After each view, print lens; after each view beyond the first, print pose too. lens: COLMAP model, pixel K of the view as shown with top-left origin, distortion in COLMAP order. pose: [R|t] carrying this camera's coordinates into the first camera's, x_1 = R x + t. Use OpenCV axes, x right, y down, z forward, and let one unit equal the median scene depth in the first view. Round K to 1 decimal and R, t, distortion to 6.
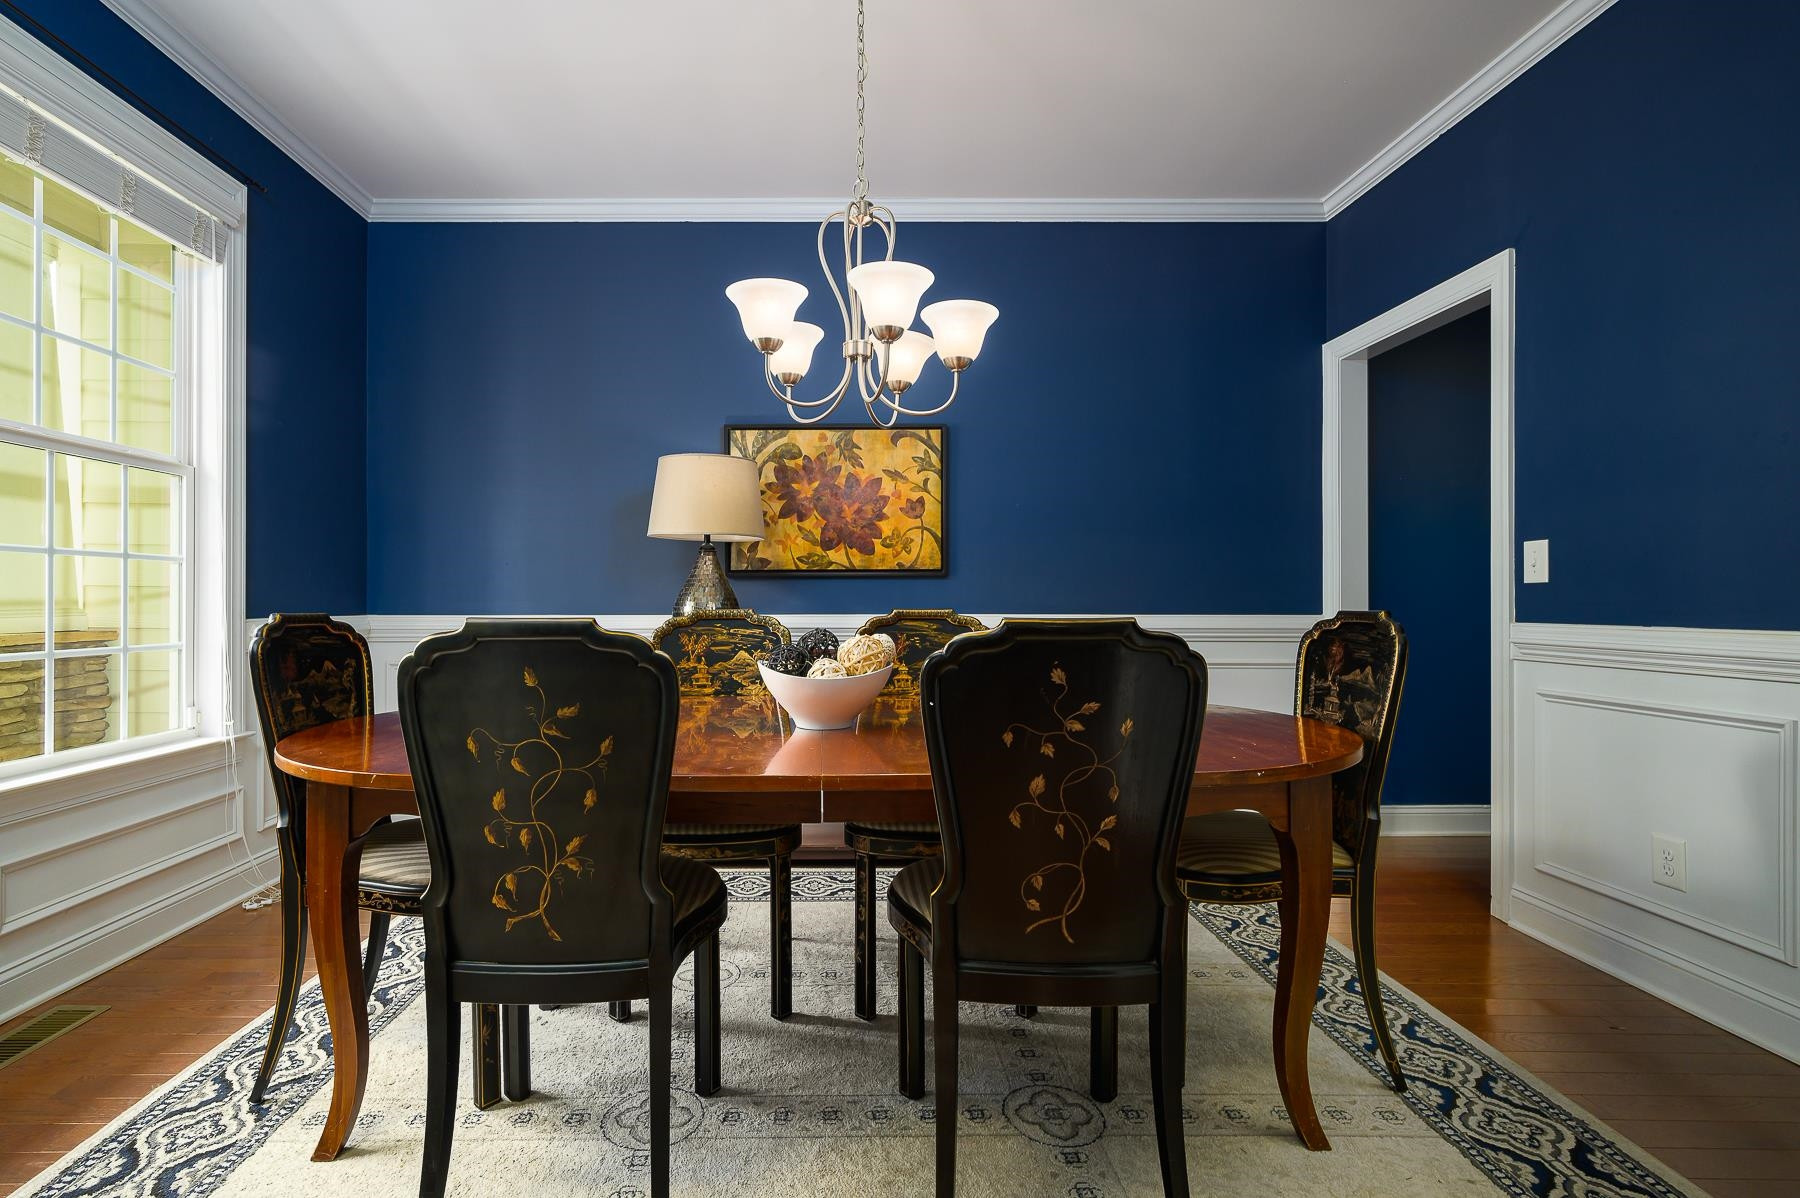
lens RADIAL K [[861.4, 0, 866.2], [0, 861.4, 590.2], [0, 0, 1]] dist [0.003093, -0.000686]
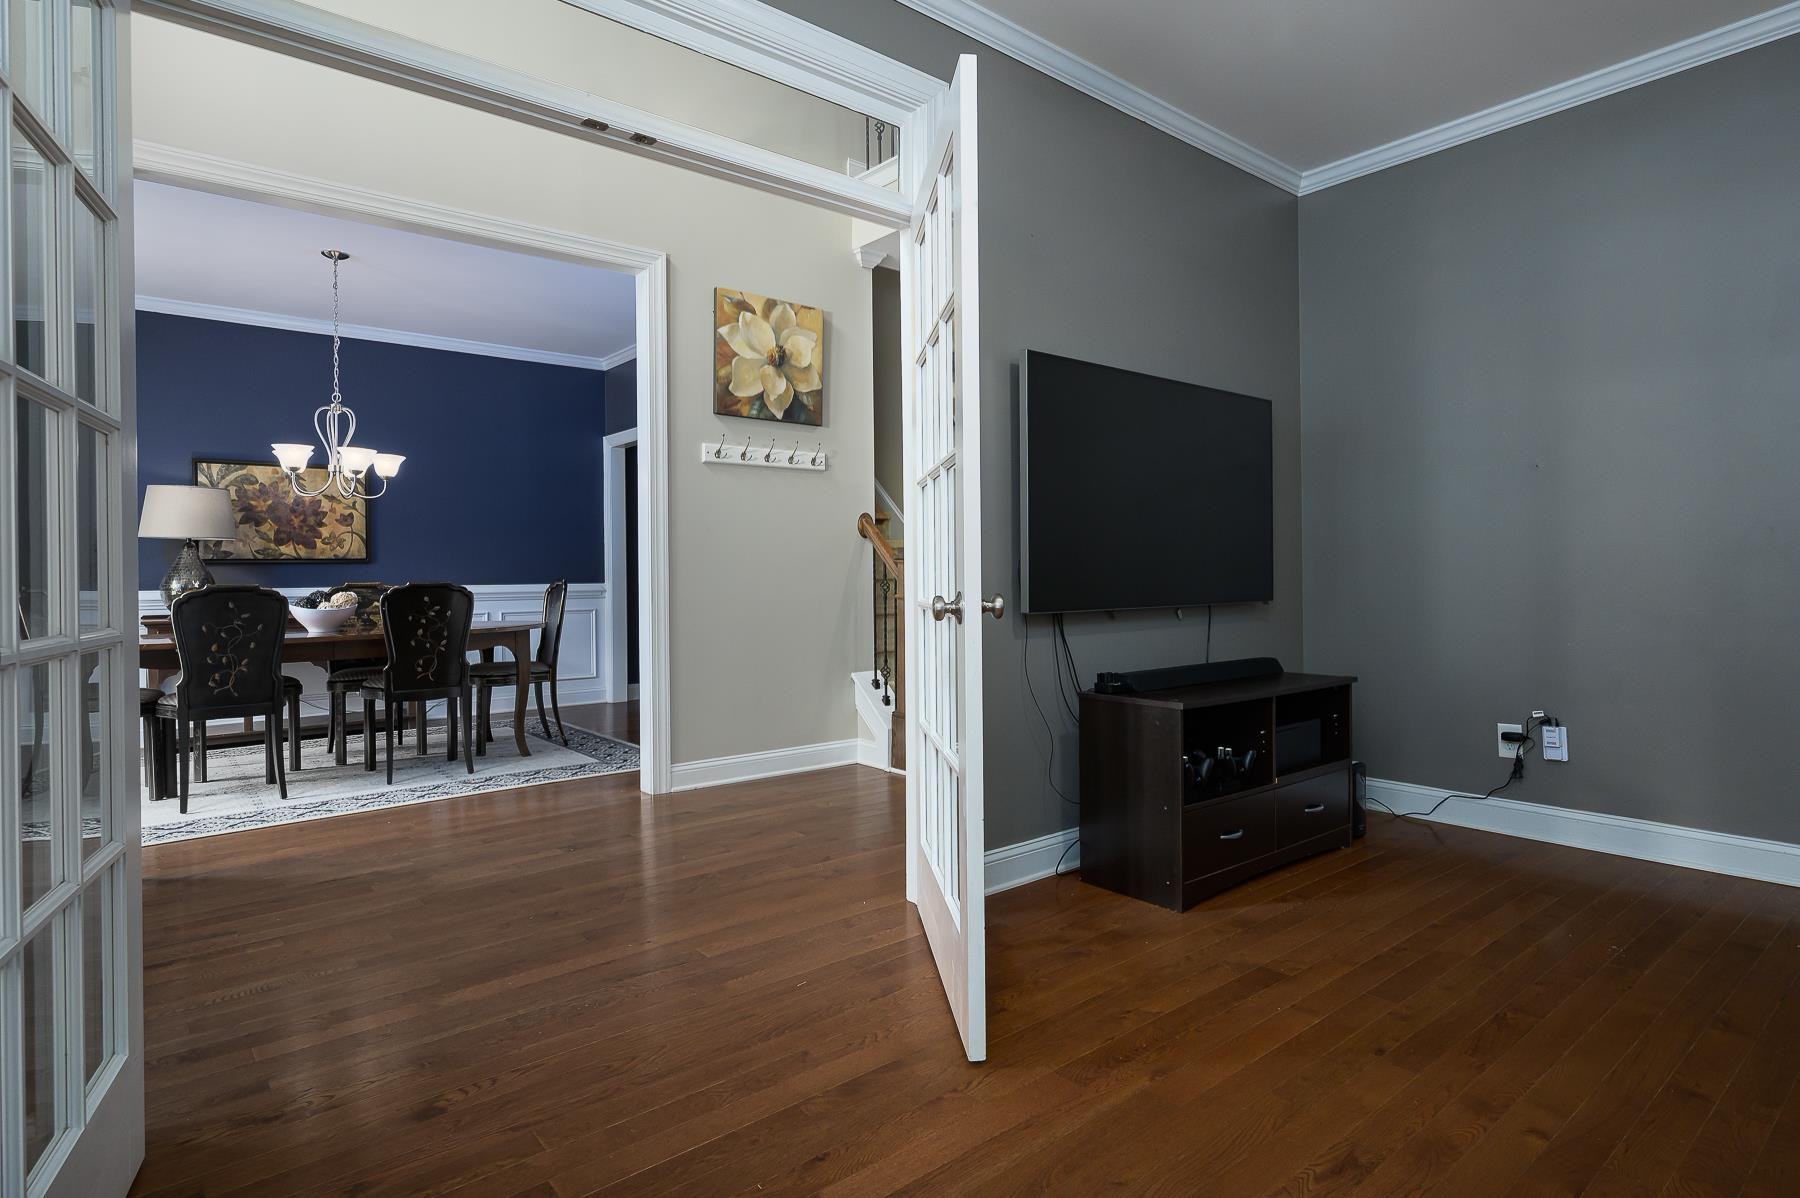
lens RADIAL K [[901.6, 0, 898.9], [0, 901.6, 572.9], [0, 0, 1]] dist [-0.000888, -0.000179]
pose [[0.794443, -0.009000, 0.607272, -0.143162], [0.004206, 0.999948, 0.009317, -0.008844], [-0.607324, -0.004848, 0.794439, -0.928467]]
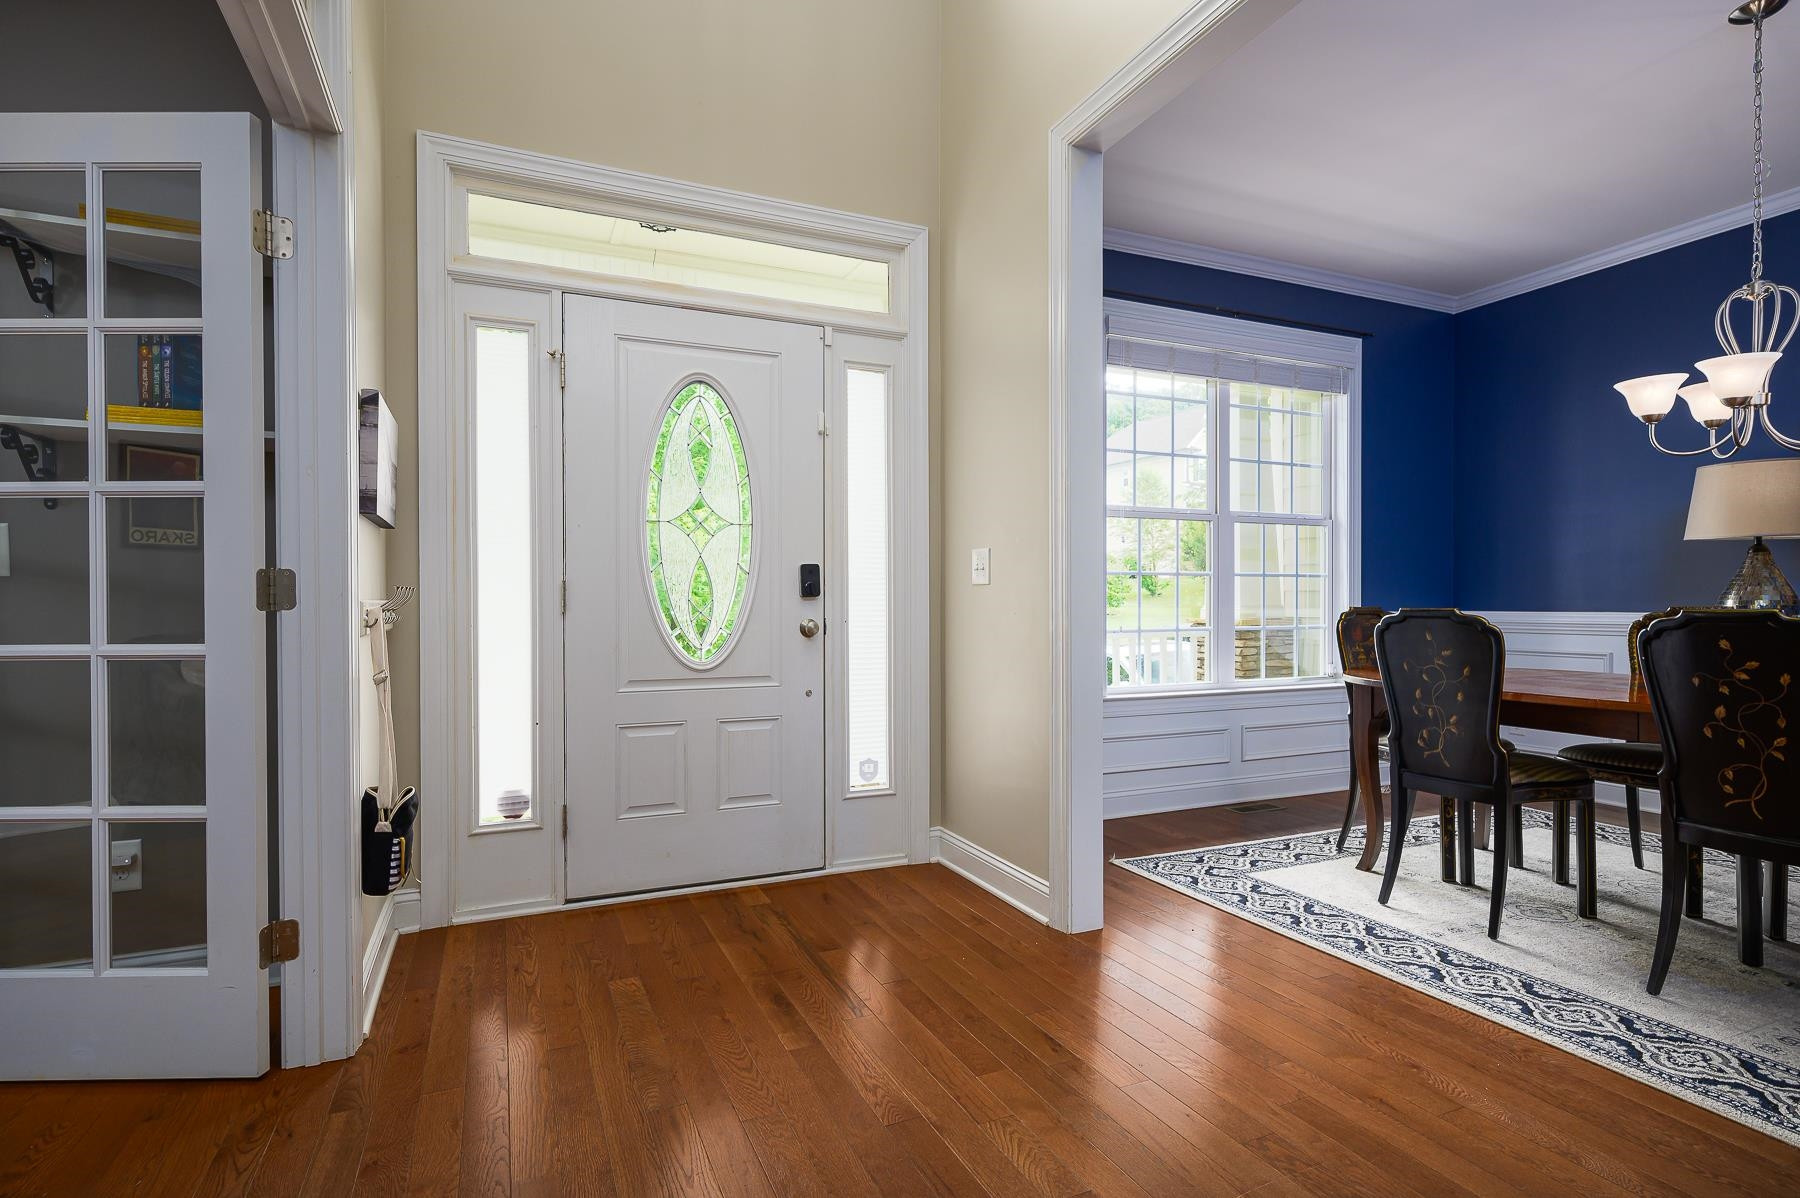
lens RADIAL K [[901.6, 0, 910.4], [0, 901.6, 622.8], [0, 0, 1]] dist [-0.000888, -0.000179]
pose [[0.412676, 0.020272, -0.910652, 0.354049], [0.012535, 0.999531, 0.027931, -0.002515], [0.910792, -0.022941, 0.412228, -0.345827]]
